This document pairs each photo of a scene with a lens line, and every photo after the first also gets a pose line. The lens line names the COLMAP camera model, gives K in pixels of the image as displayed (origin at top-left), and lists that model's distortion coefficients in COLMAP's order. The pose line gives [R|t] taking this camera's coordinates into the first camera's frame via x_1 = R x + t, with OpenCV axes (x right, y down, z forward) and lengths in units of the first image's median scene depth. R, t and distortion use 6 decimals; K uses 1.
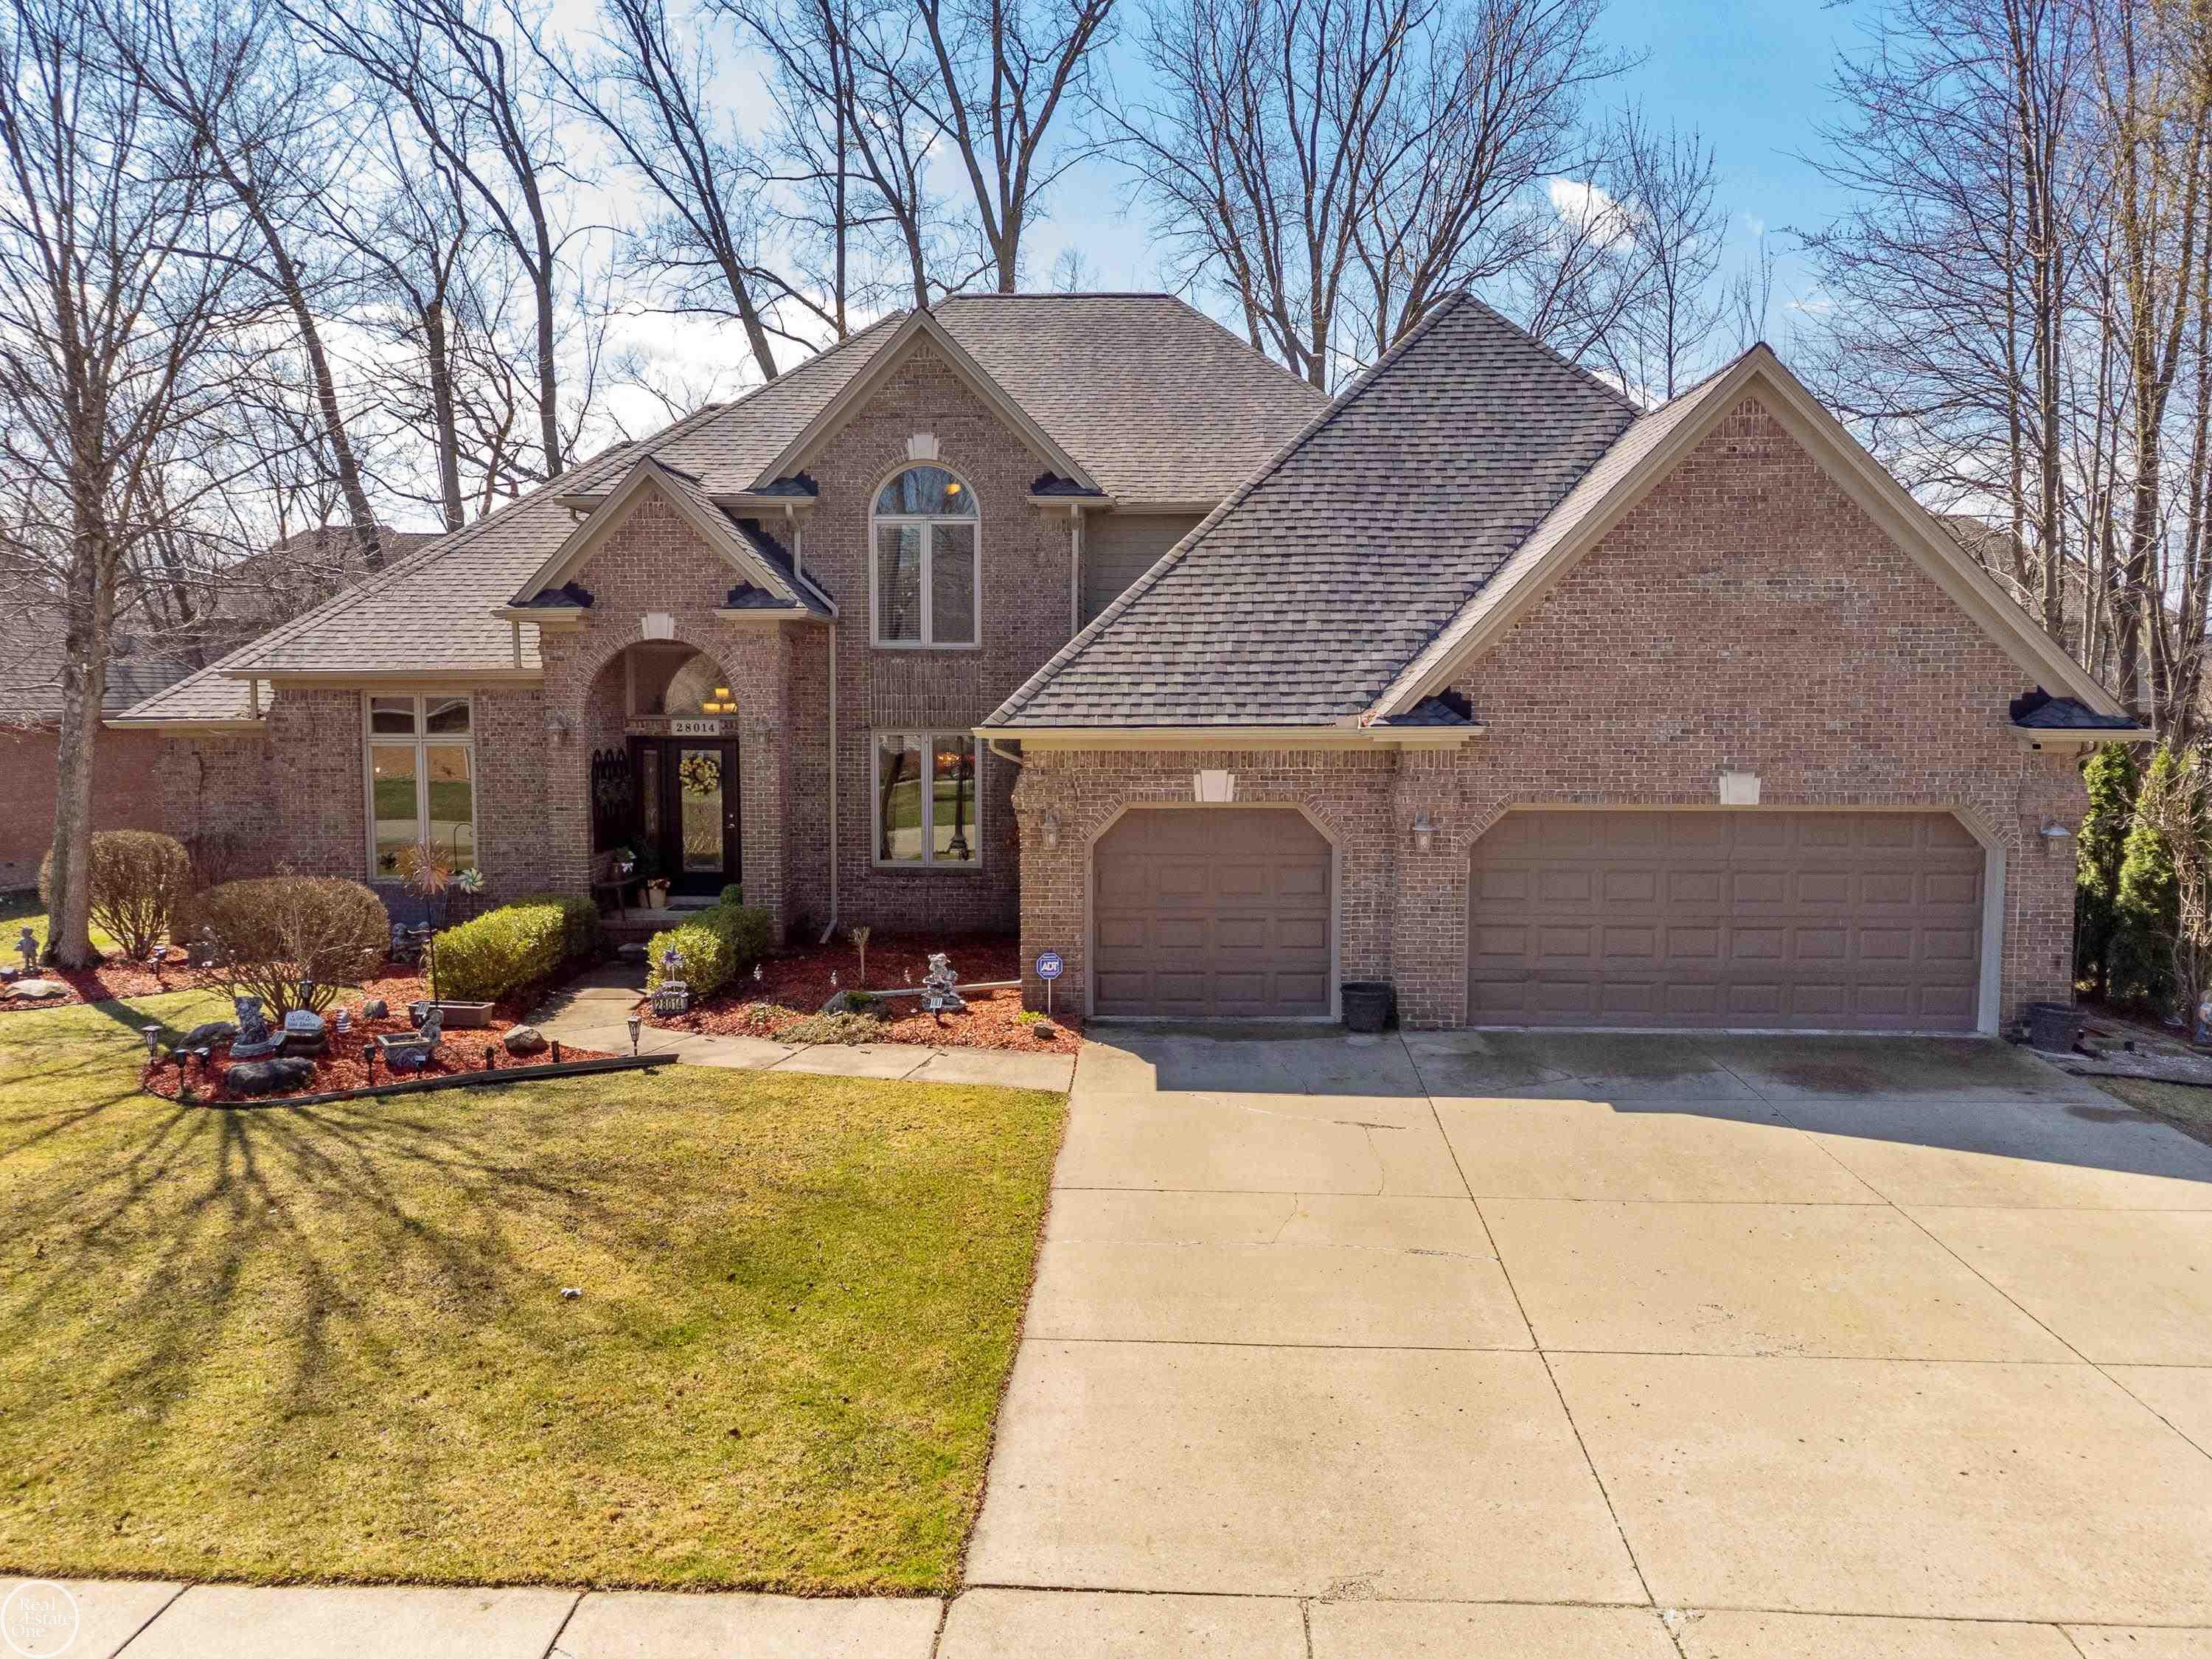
lens RADIAL K [[1650.0, 0, 1110.0], [0, 1650.0, 839.4], [0, 0, 1]] dist [-0.001064, 0.030414]
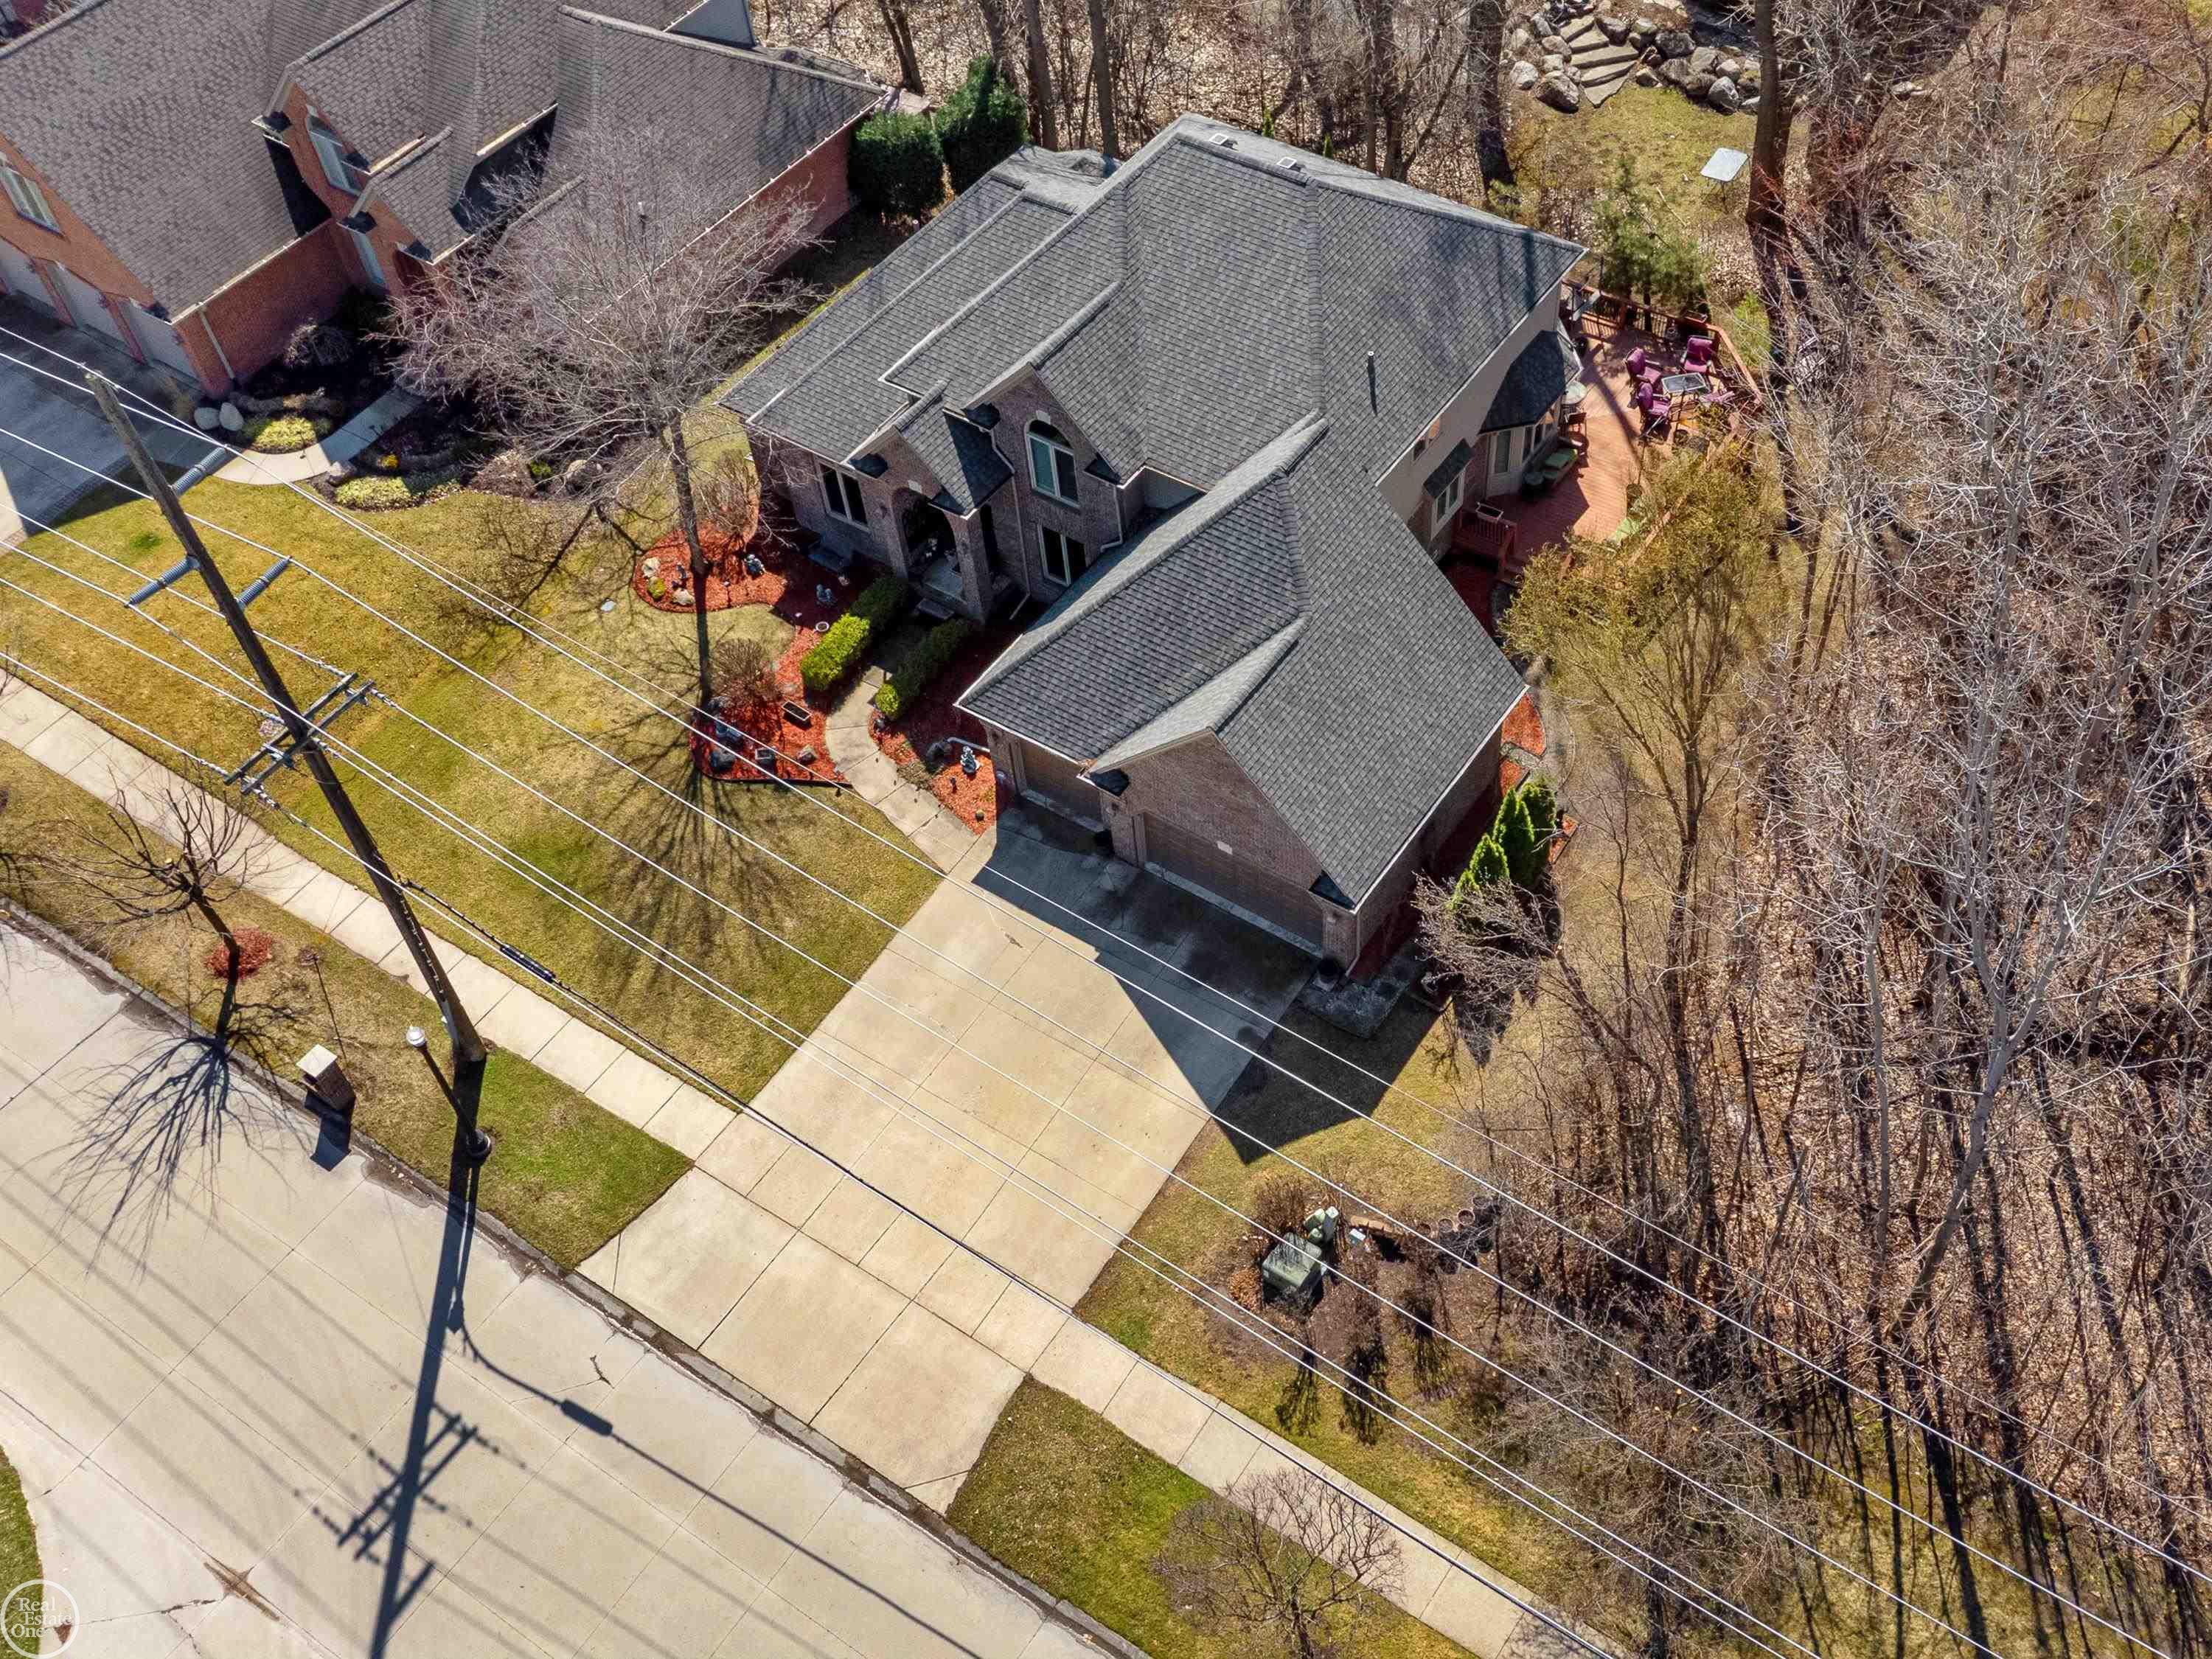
lens RADIAL K [[2200.2, 0, 1211.6], [0, 2200.2, 860.6], [0, 0, 1]] dist [0.026578, 0.000000]
pose [[0.857500, 0.377961, -0.349055, 1.413626], [0.003462, 0.674202, 0.738539, -2.240049], [0.514473, -0.634505, 0.576820, -0.774892]]
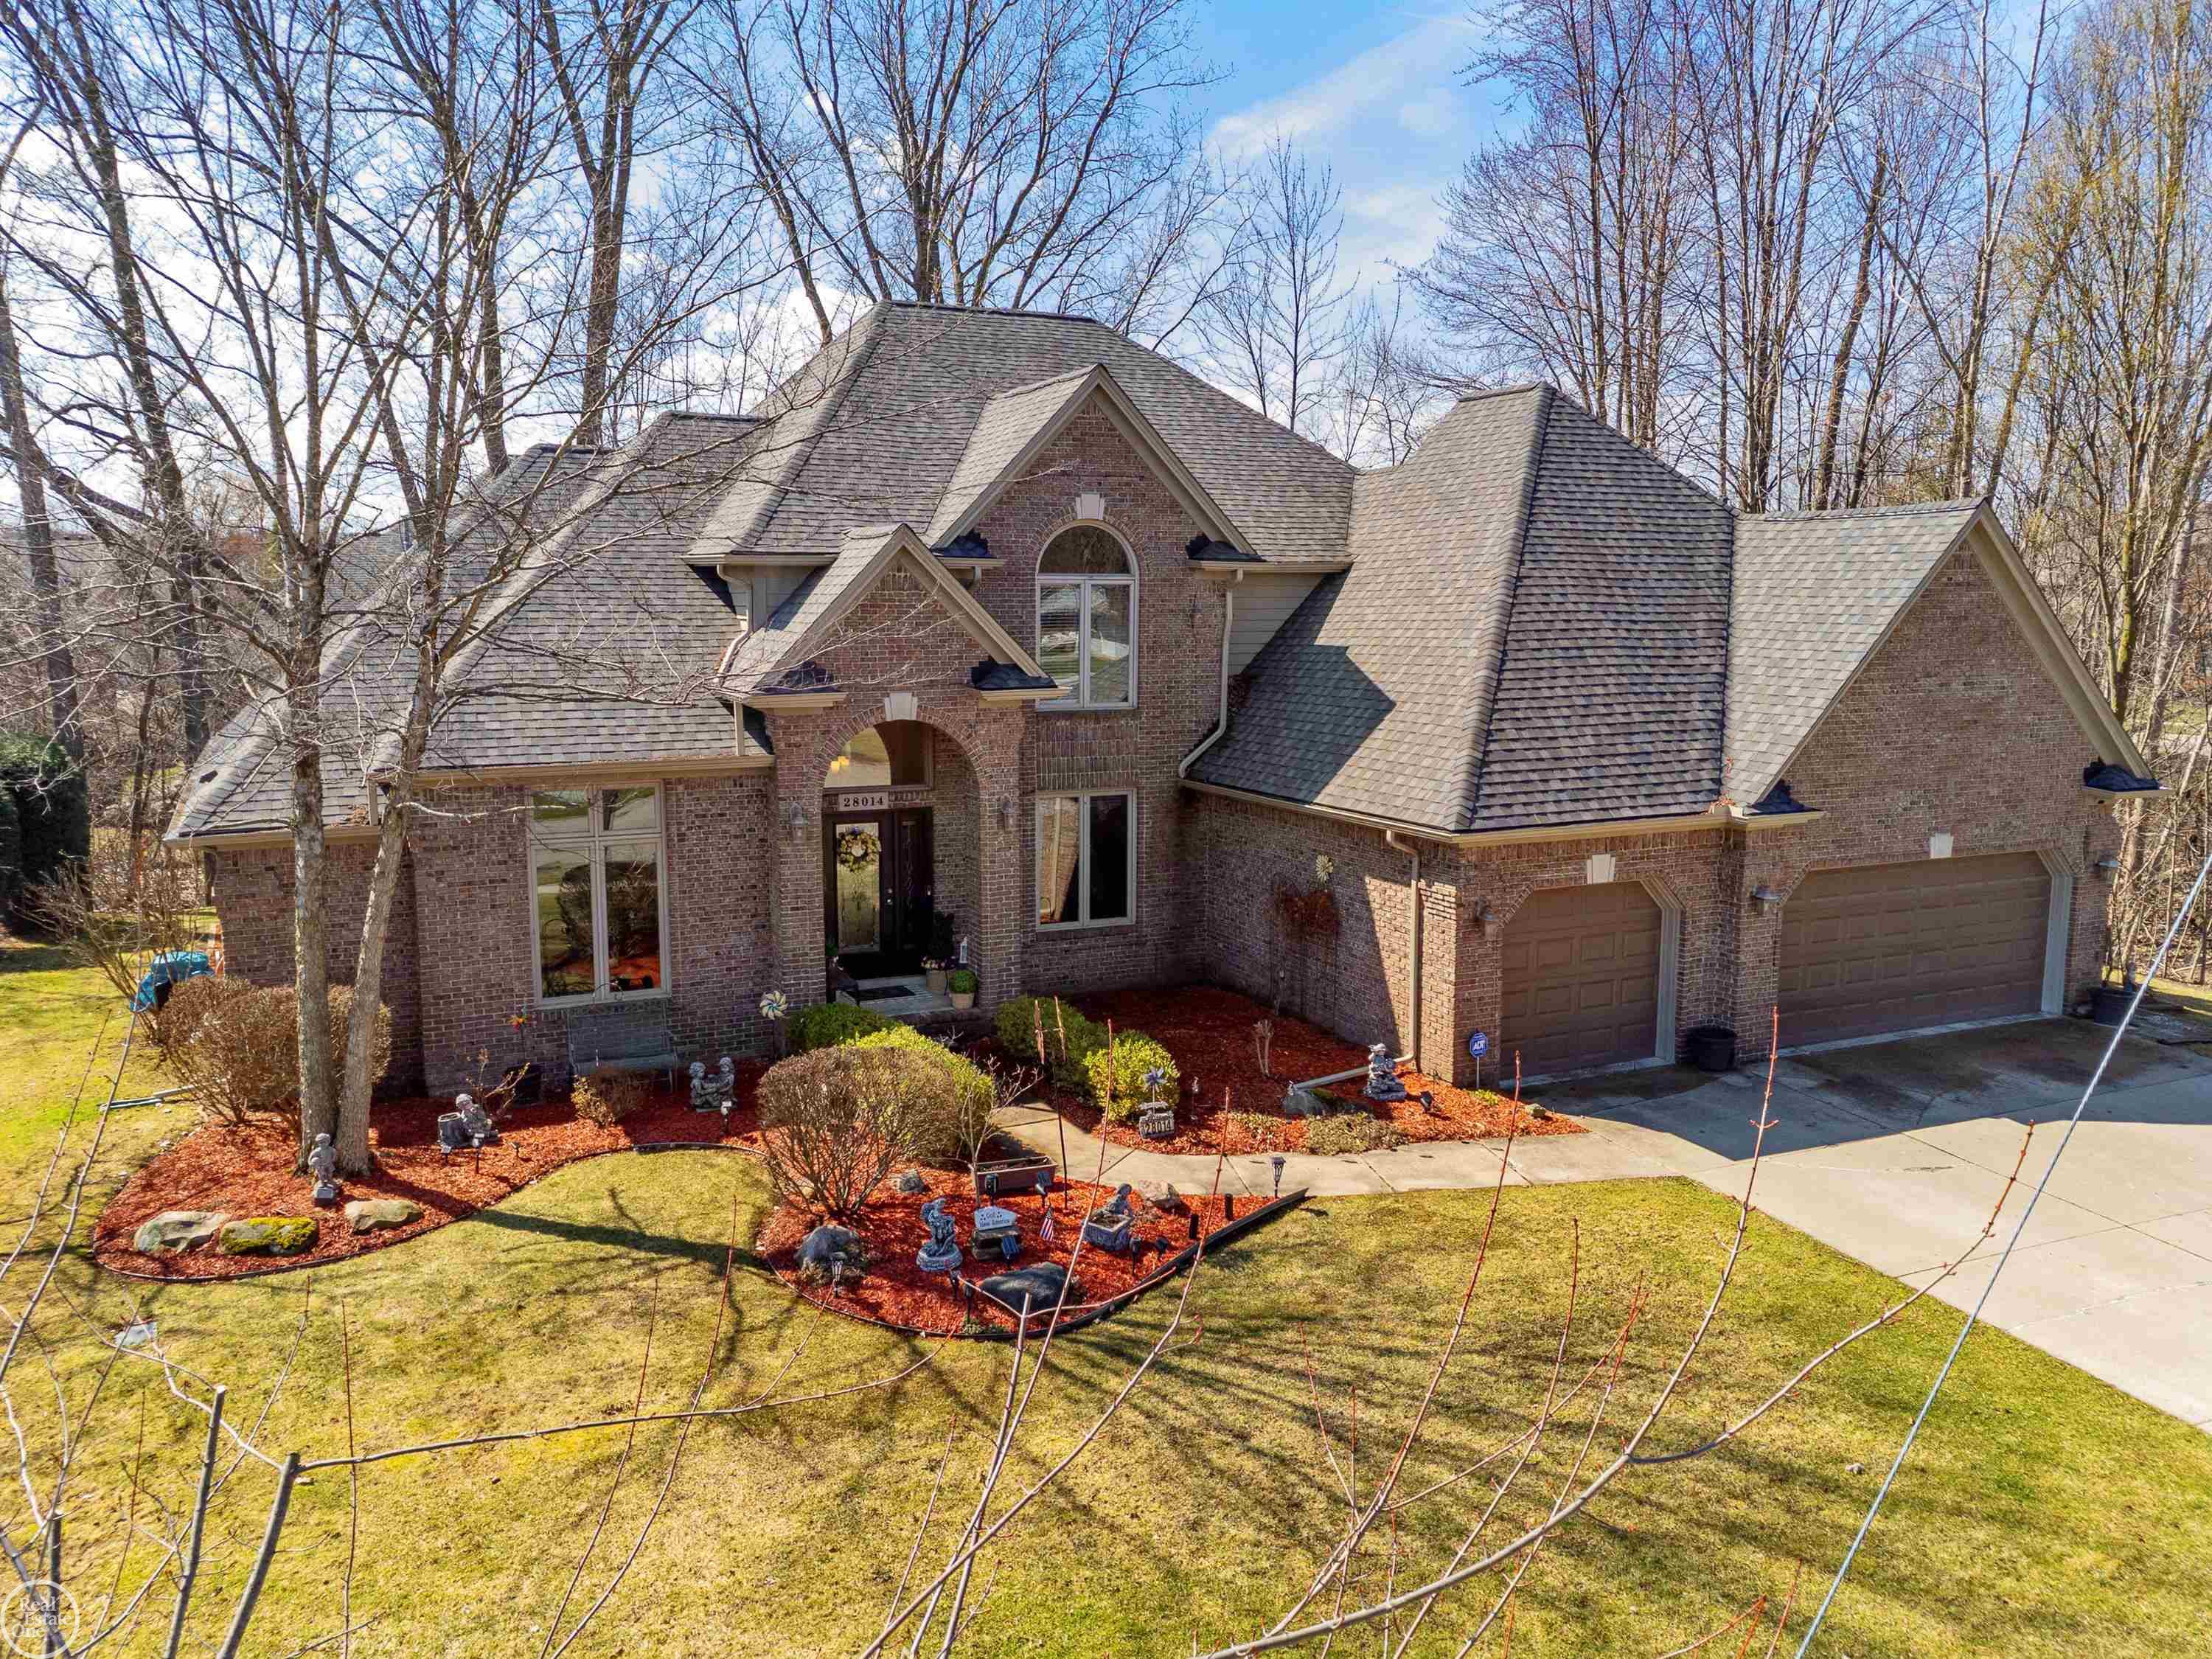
lens RADIAL K [[1650.0, 0, 1090.8], [0, 1650.0, 842.8], [0, 0, 1]] dist [-0.001064, 0.030414]
pose [[0.888462, -0.065763, 0.454214, -0.769902], [0.037626, 0.996786, 0.070720, -0.145313], [-0.457405, -0.045742, 0.888081, 0.163788]]
